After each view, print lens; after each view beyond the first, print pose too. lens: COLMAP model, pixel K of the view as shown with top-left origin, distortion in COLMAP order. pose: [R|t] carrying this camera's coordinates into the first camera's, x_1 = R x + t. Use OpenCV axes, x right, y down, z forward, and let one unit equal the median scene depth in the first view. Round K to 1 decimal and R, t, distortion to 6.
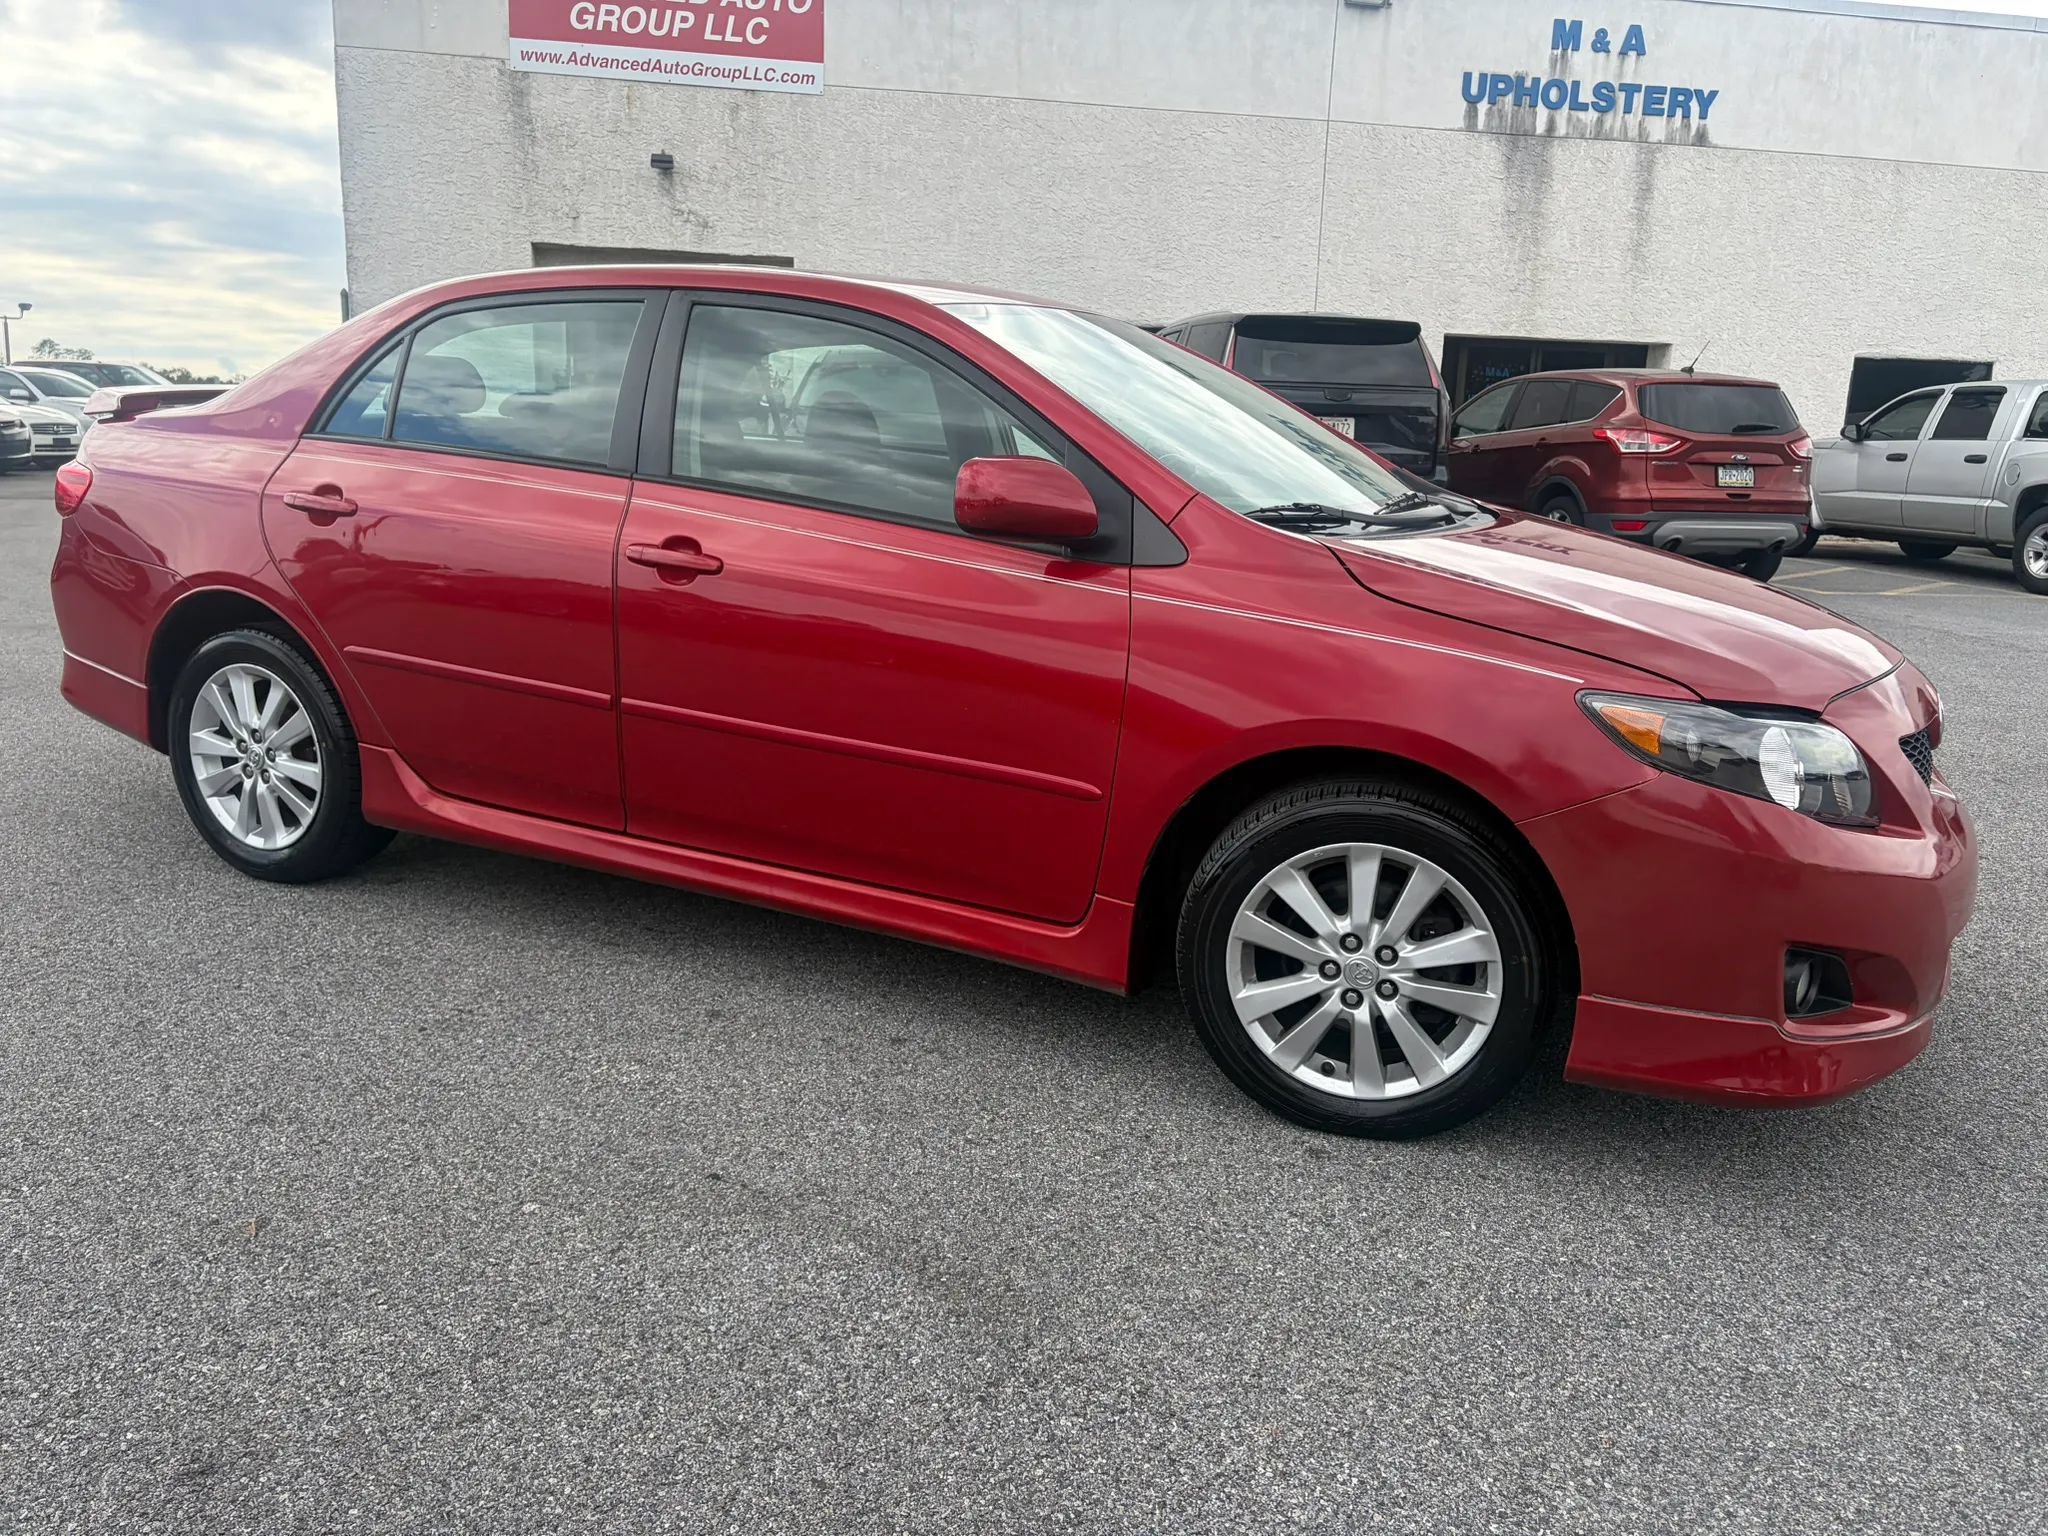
lens RADIAL K [[1543.6, 0, 1037.0], [0, 1543.6, 757.6], [0, 0, 1]] dist [0.058471, -0.063140]
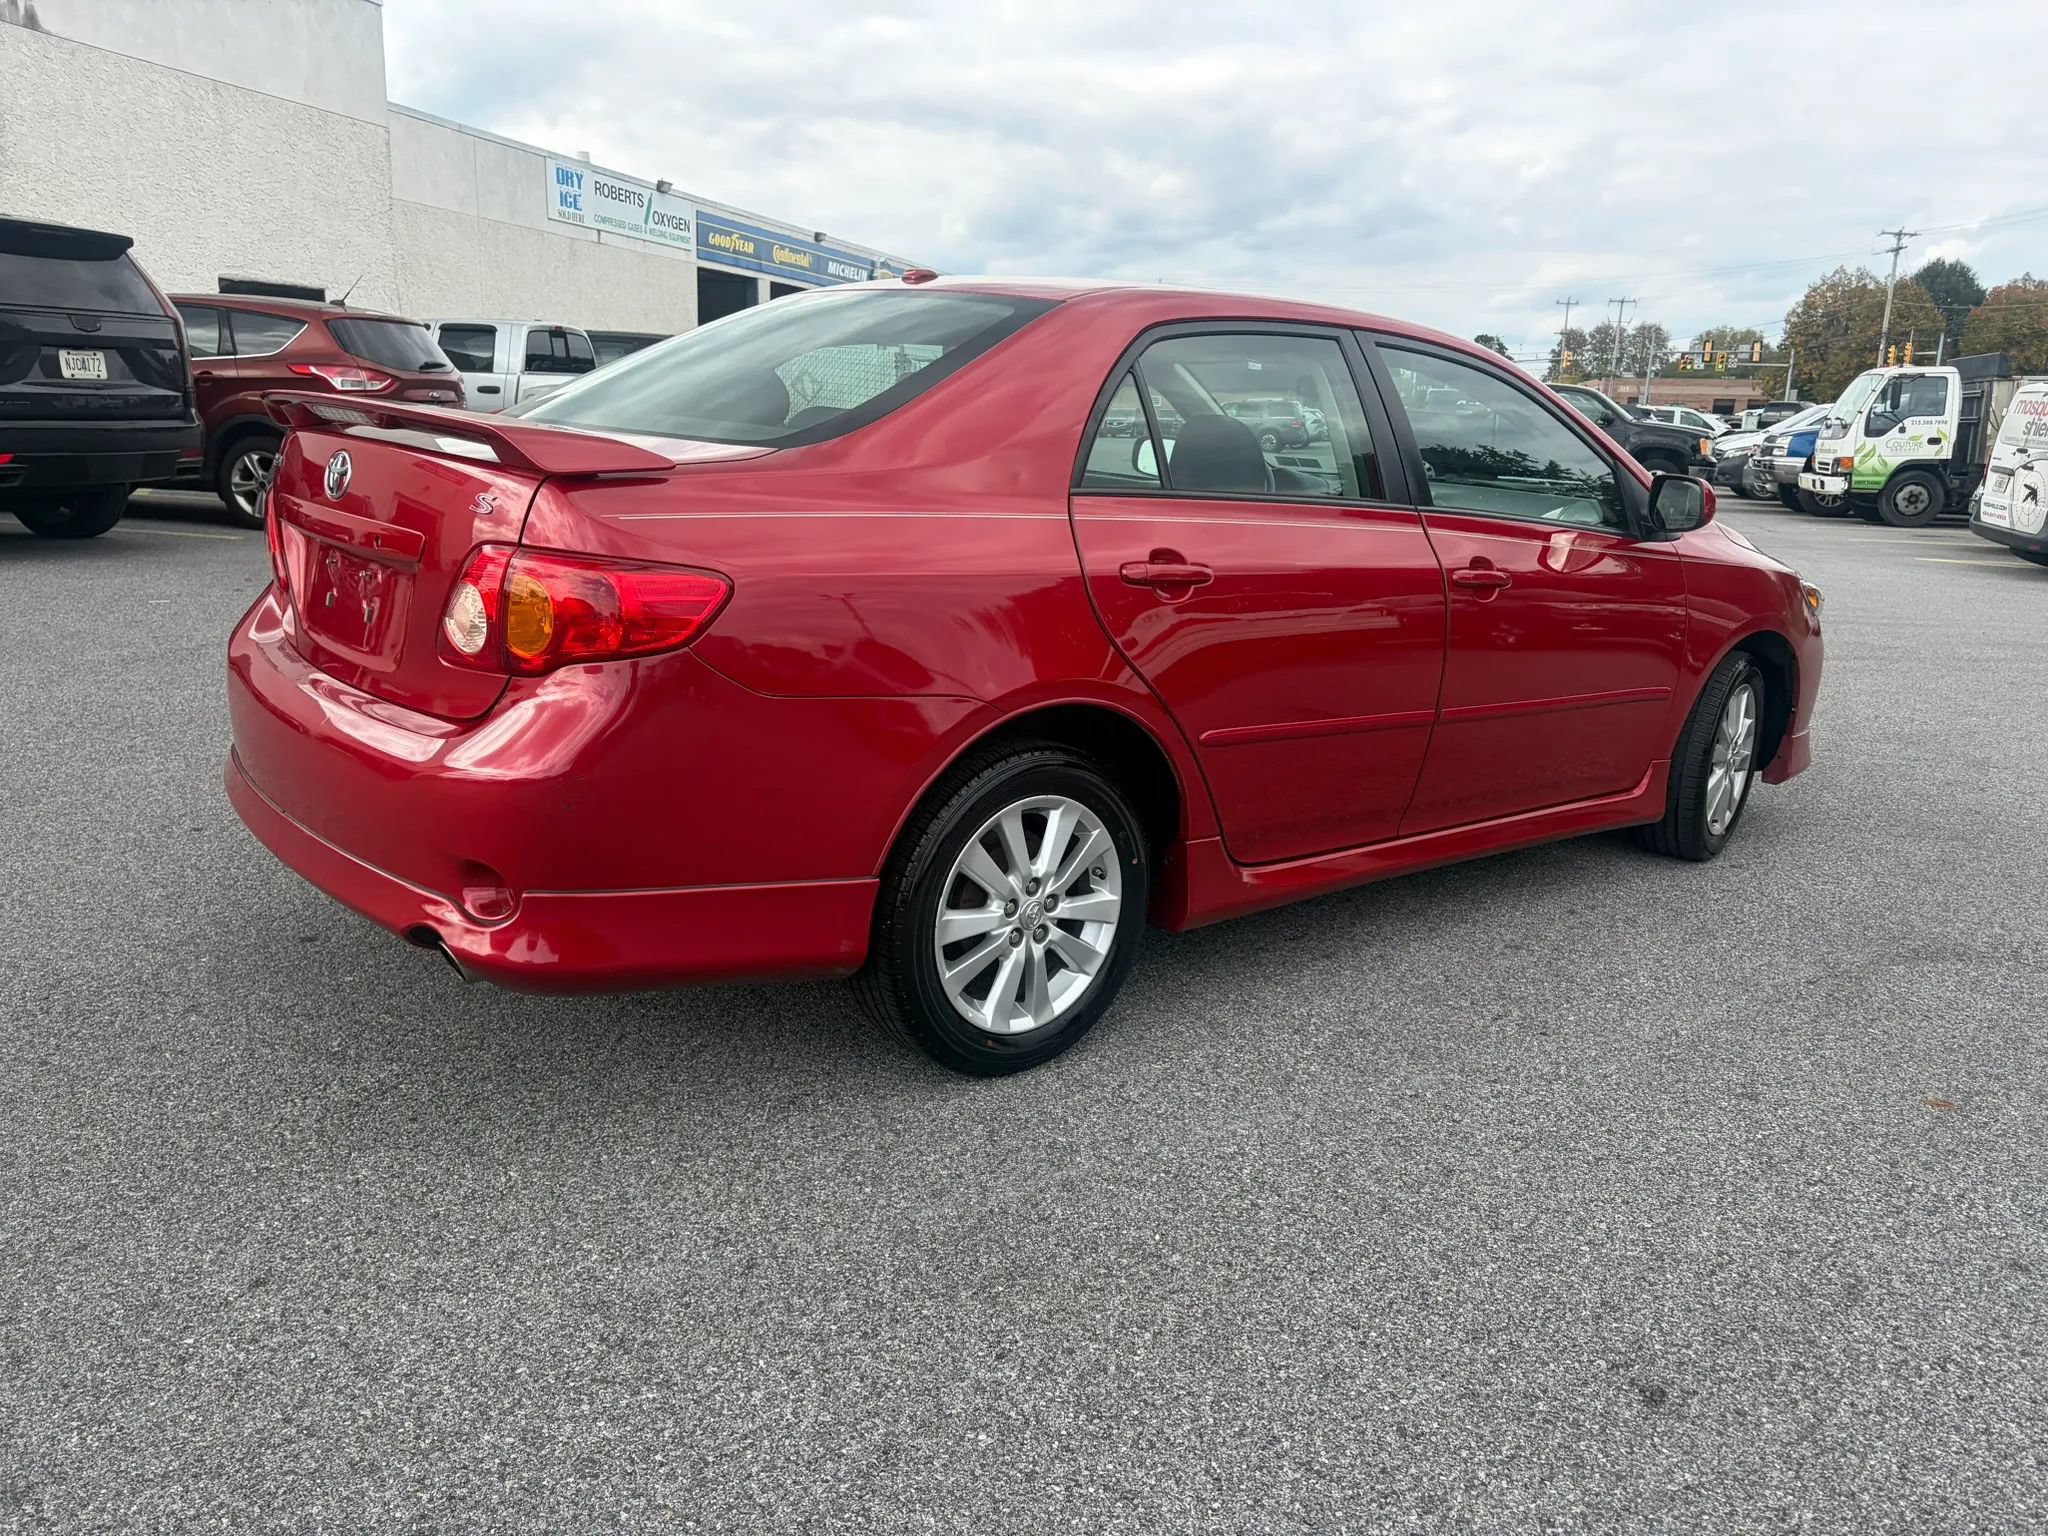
lens RADIAL K [[1543.6, 0, 1040.0], [0, 1543.6, 766.9], [0, 0, 1]] dist [0.058471, -0.063140]
pose [[0.394697, -0.228489, 0.889948, -0.266522], [0.167944, 0.970209, 0.174611, -0.046617], [-0.903332, 0.080543, 0.421312, 0.154475]]
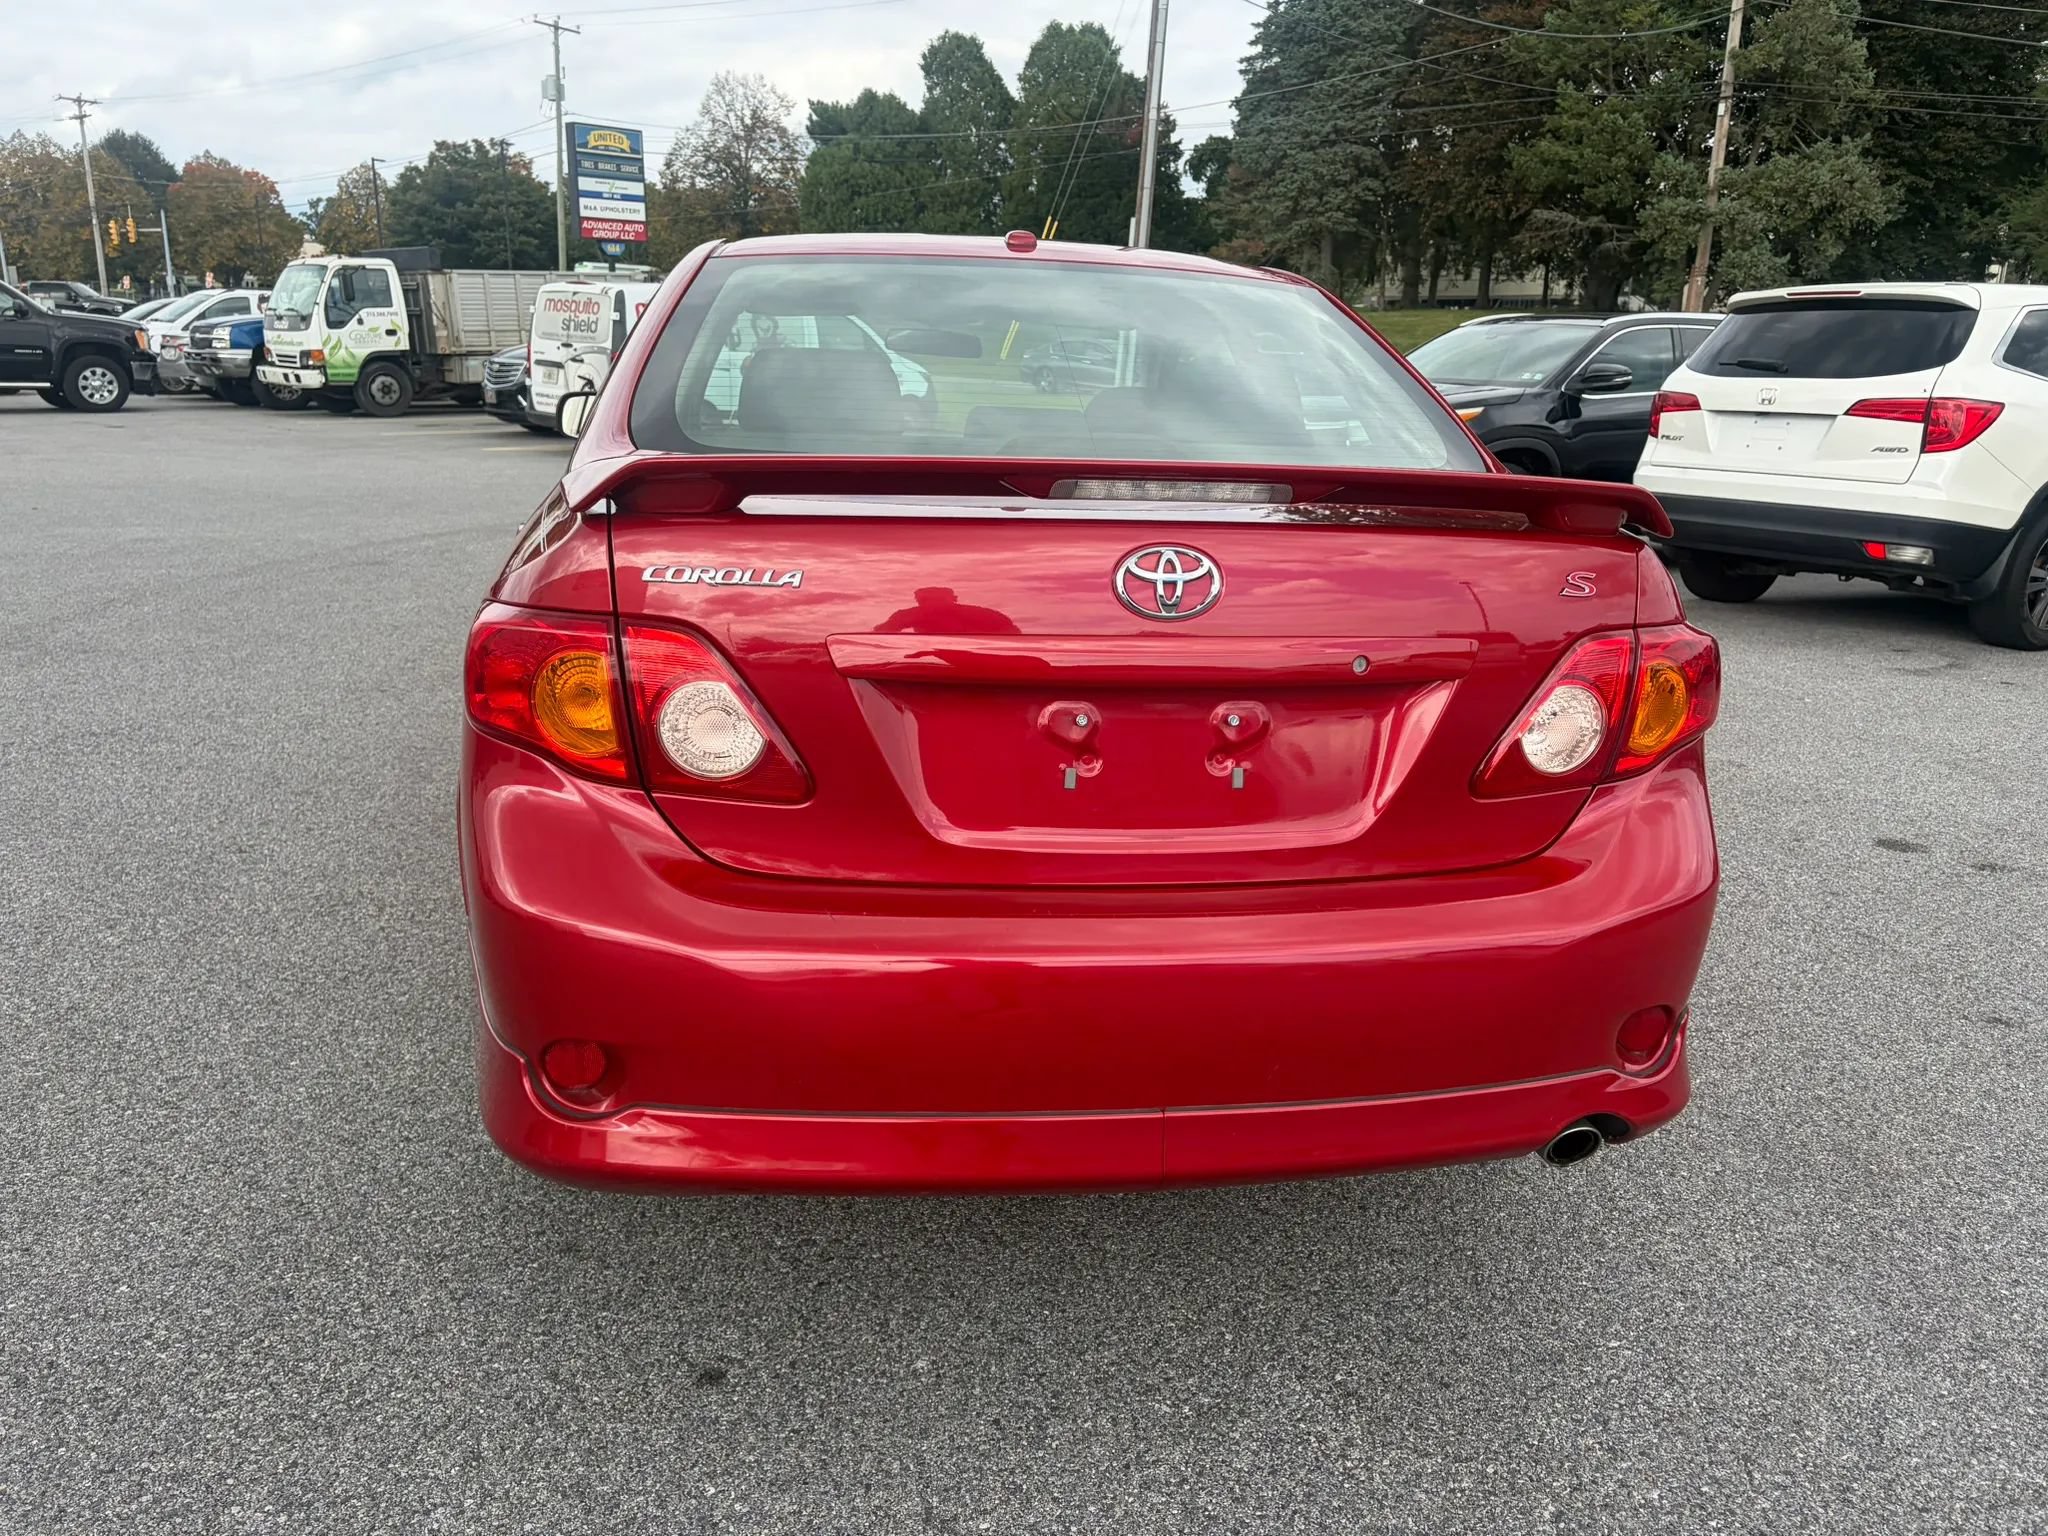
lens RADIAL K [[1543.6, 0, 1035.2], [0, 1543.6, 773.6], [0, 0, 1]] dist [0.058471, -0.063140]
pose [[-0.575507, -0.266794, 0.773054, -0.221989], [0.127457, 0.904476, 0.407036, -0.093470], [-0.807804, 0.332783, -0.486527, 0.354579]]
